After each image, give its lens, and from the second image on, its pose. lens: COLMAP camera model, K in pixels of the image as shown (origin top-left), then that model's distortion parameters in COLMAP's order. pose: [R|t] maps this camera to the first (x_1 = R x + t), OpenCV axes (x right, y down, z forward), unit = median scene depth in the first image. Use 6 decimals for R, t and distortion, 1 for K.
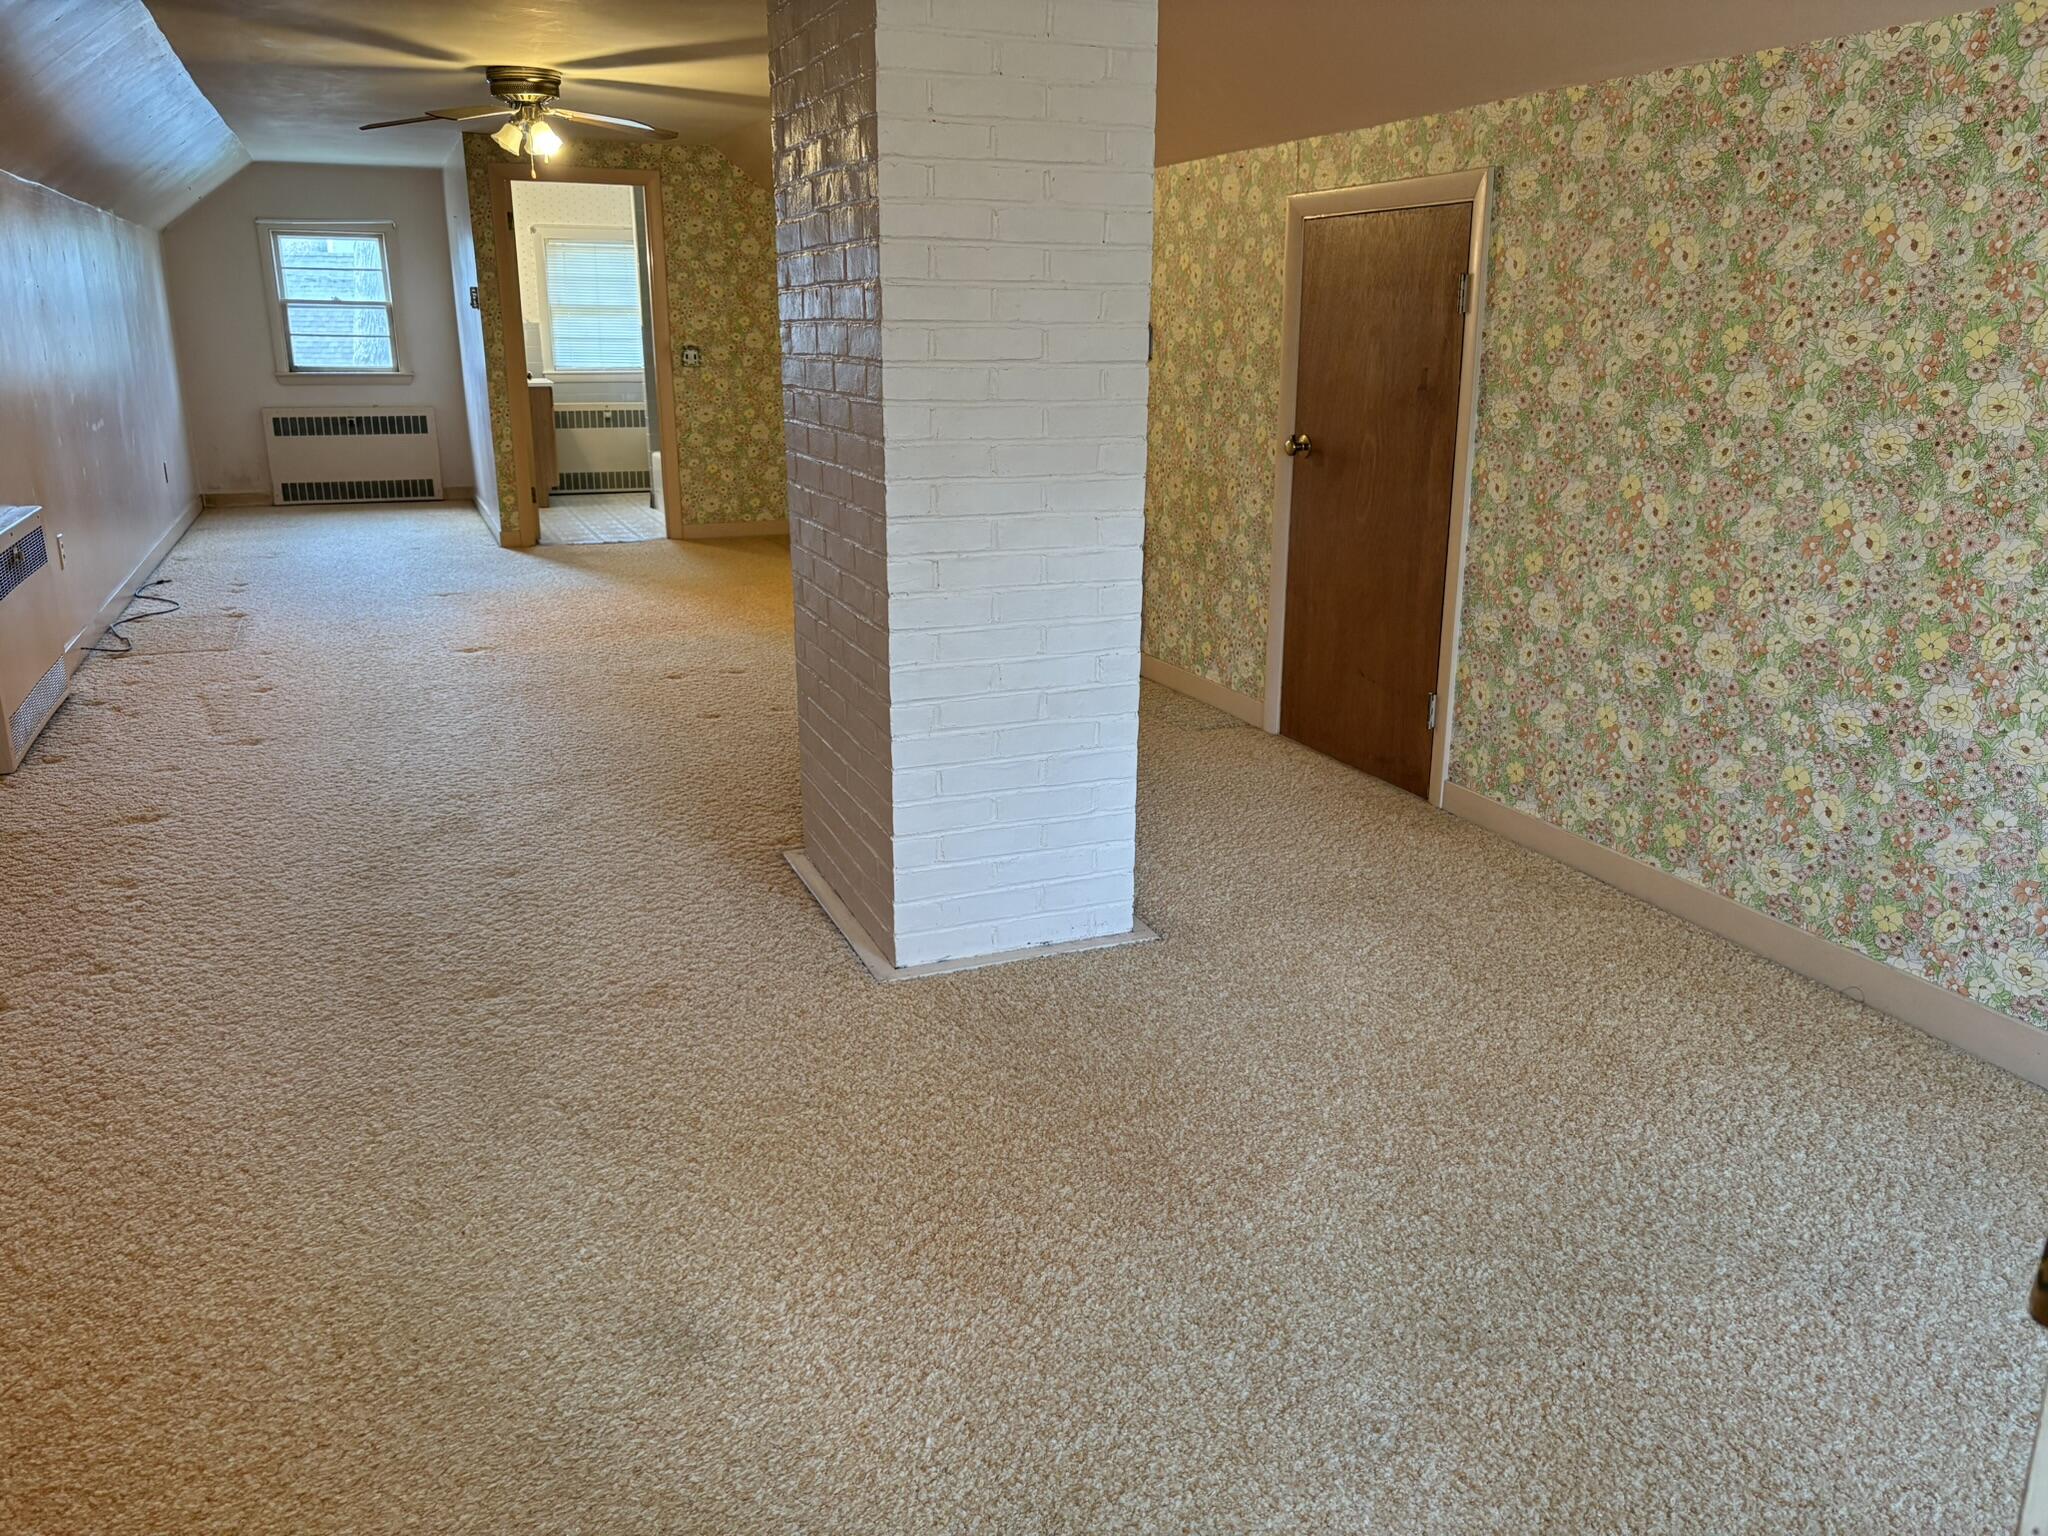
lens RADIAL K [[1552.8, 0, 1024.5], [0, 1552.8, 767.9], [0, 0, 1]] dist [-0.003094, -0.000456]
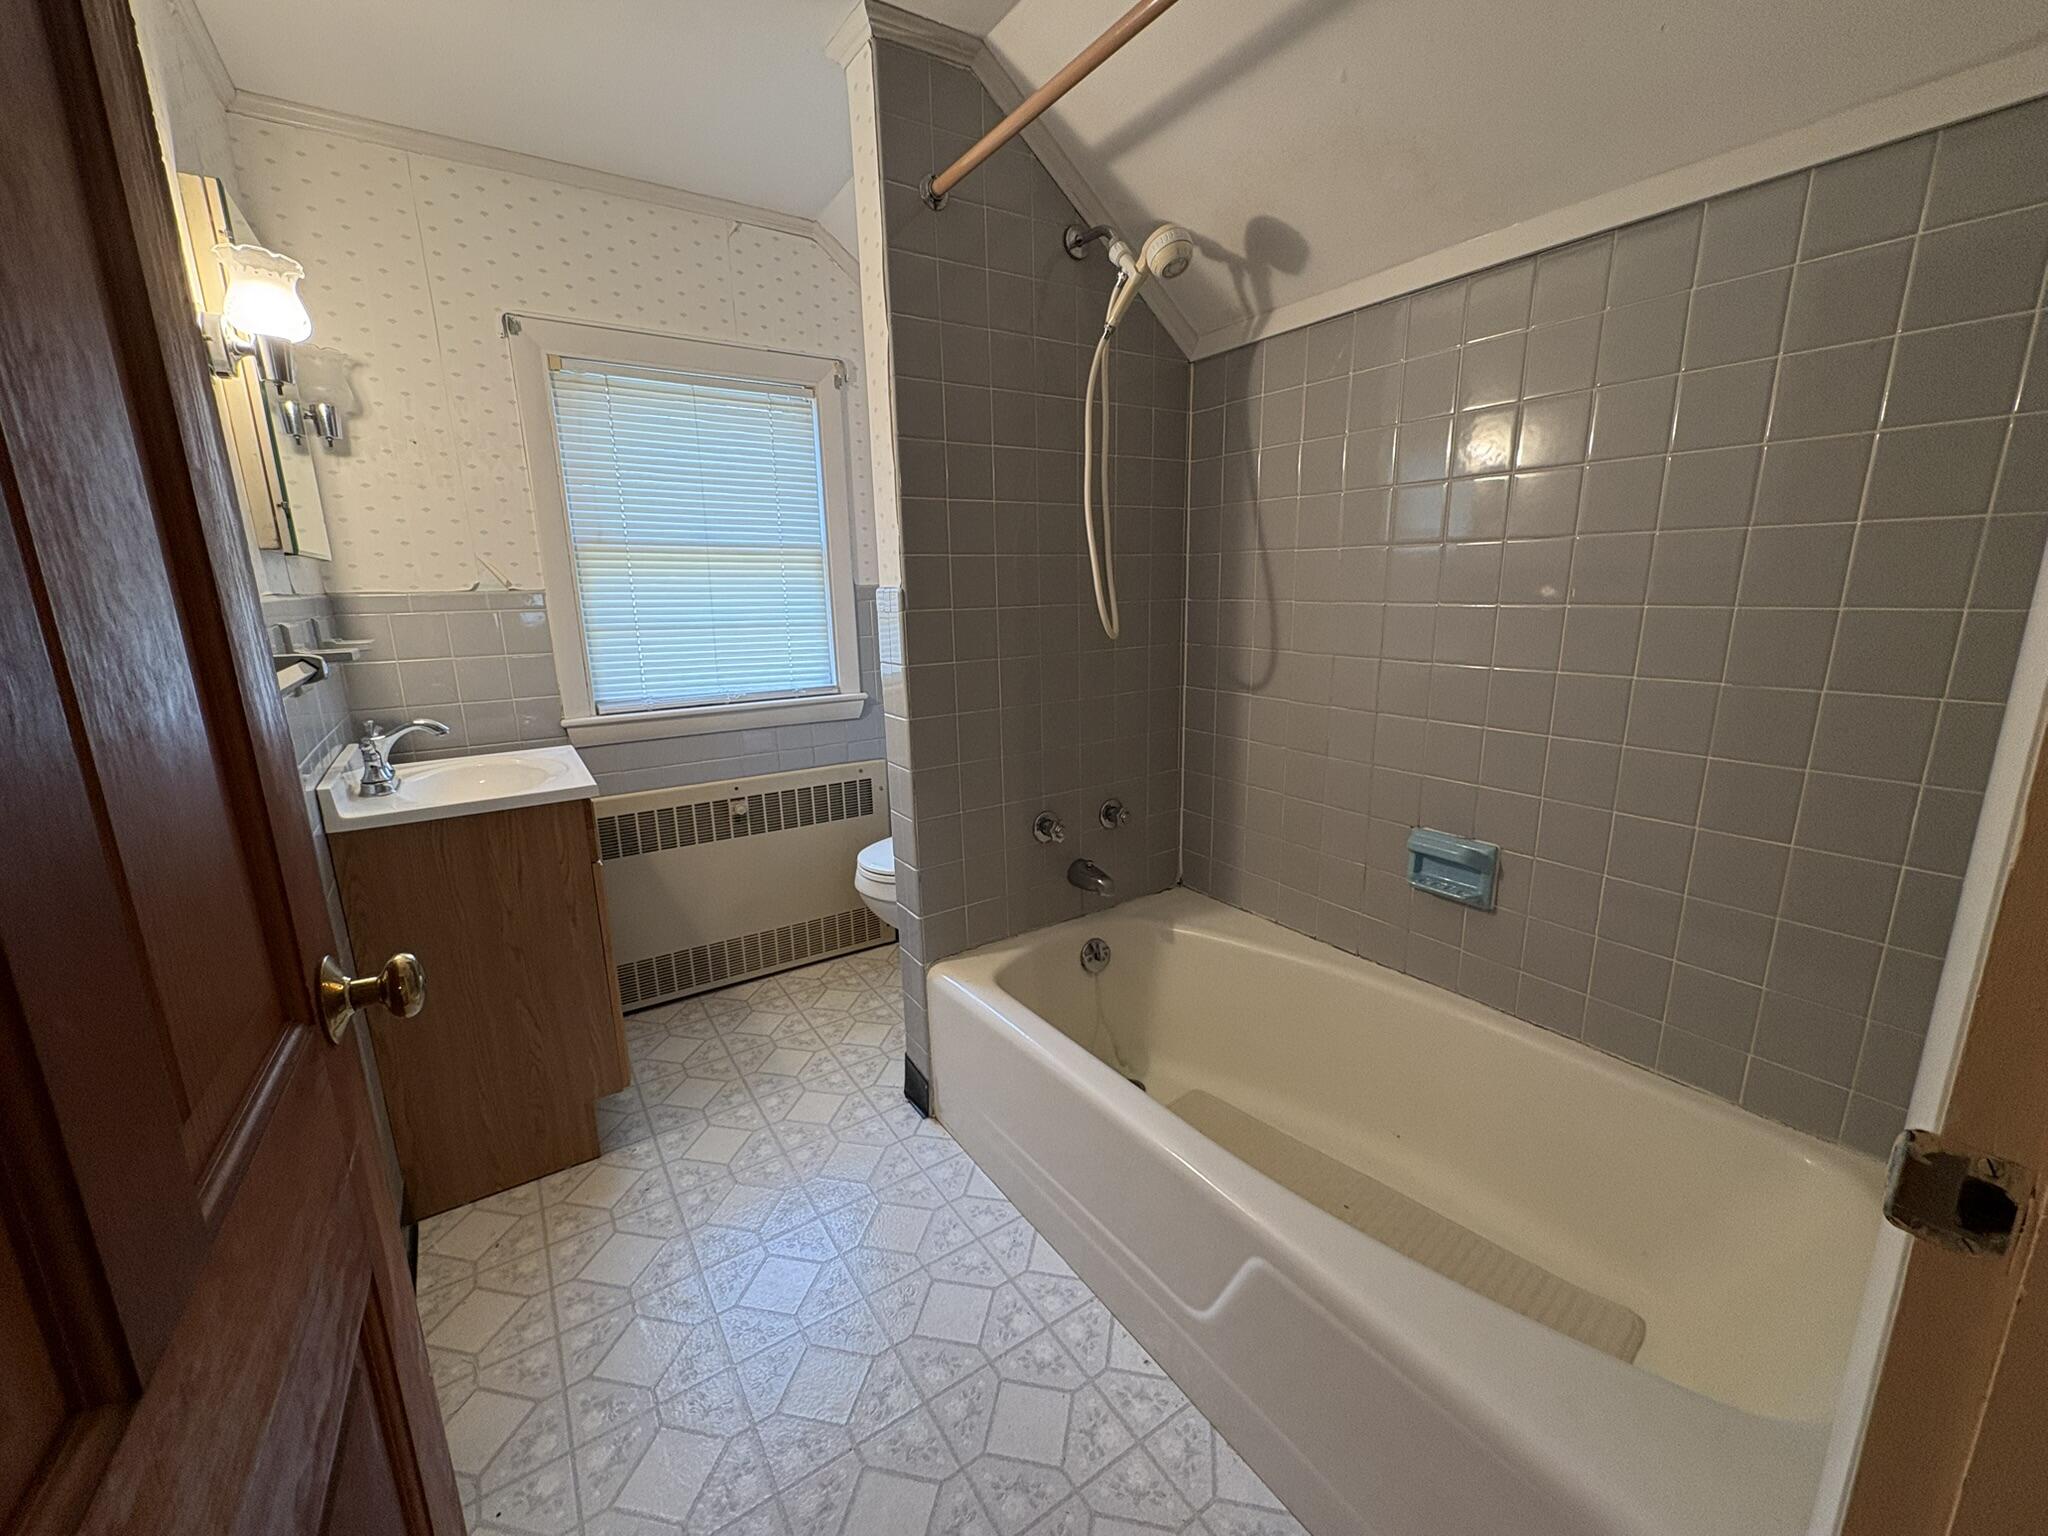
lens RADIAL K [[816.2, 0, 1026.2], [0, 816.2, 773.4], [0, 0, 1]] dist [0.000113, -0.000471]
pose [[0.979000, -0.062781, 0.193951, -0.235482], [0.074454, 0.995789, -0.053488, -0.219342], [-0.189776, 0.066805, 0.979552, 0.772854]]
